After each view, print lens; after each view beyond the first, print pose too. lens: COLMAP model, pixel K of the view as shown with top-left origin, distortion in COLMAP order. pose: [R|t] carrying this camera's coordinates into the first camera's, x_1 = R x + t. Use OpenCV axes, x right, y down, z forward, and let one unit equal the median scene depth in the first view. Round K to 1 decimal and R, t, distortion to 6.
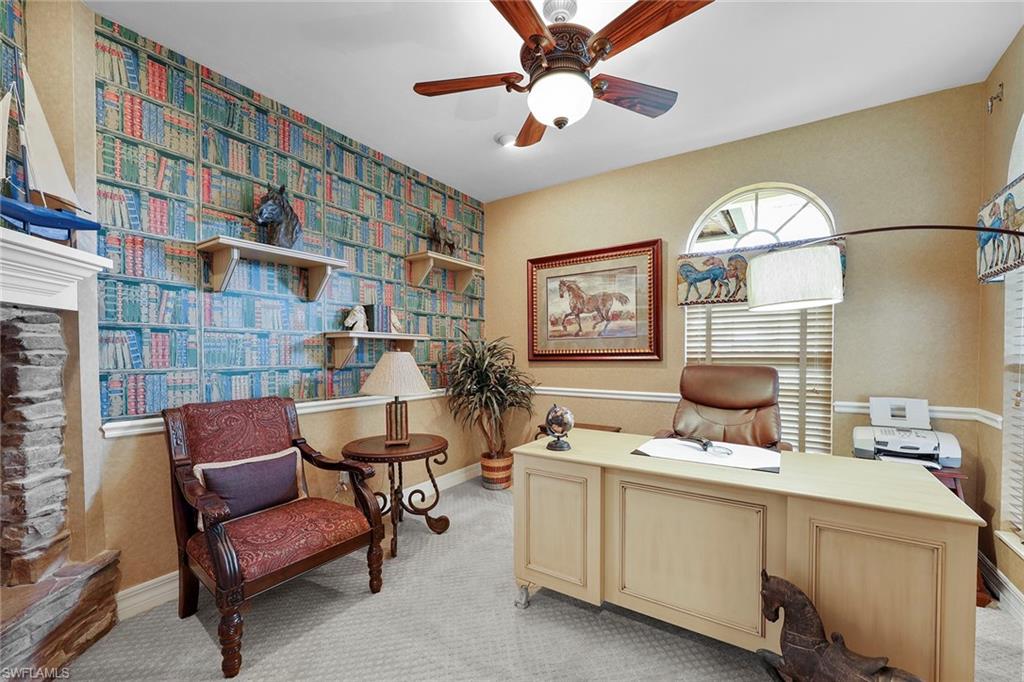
lens RADIAL K [[414.2, 0, 512.4], [0, 414.2, 350.1], [0, 0, 1]] dist [-0.000798, 0.000850]
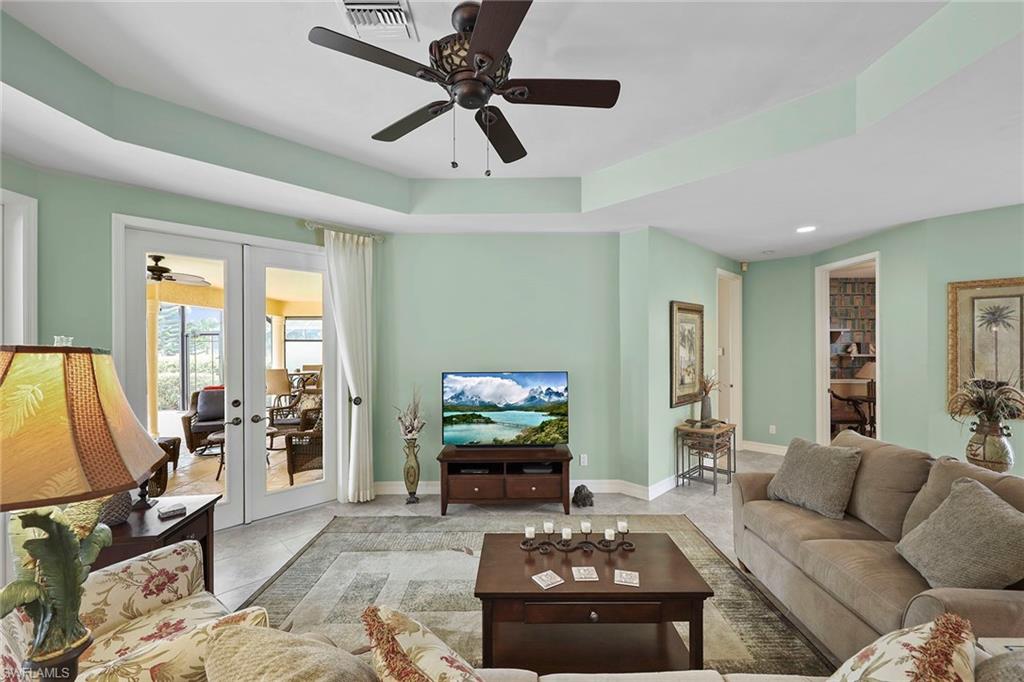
lens RADIAL K [[414.2, 0, 511.6], [0, 414.2, 348.7], [0, 0, 1]] dist [-0.000798, 0.000850]
pose [[0.543180, 0.006303, -0.839593, 0.634181], [0.007666, 0.999893, 0.012467, -0.124618], [0.839581, -0.013208, 0.543074, -2.179958]]
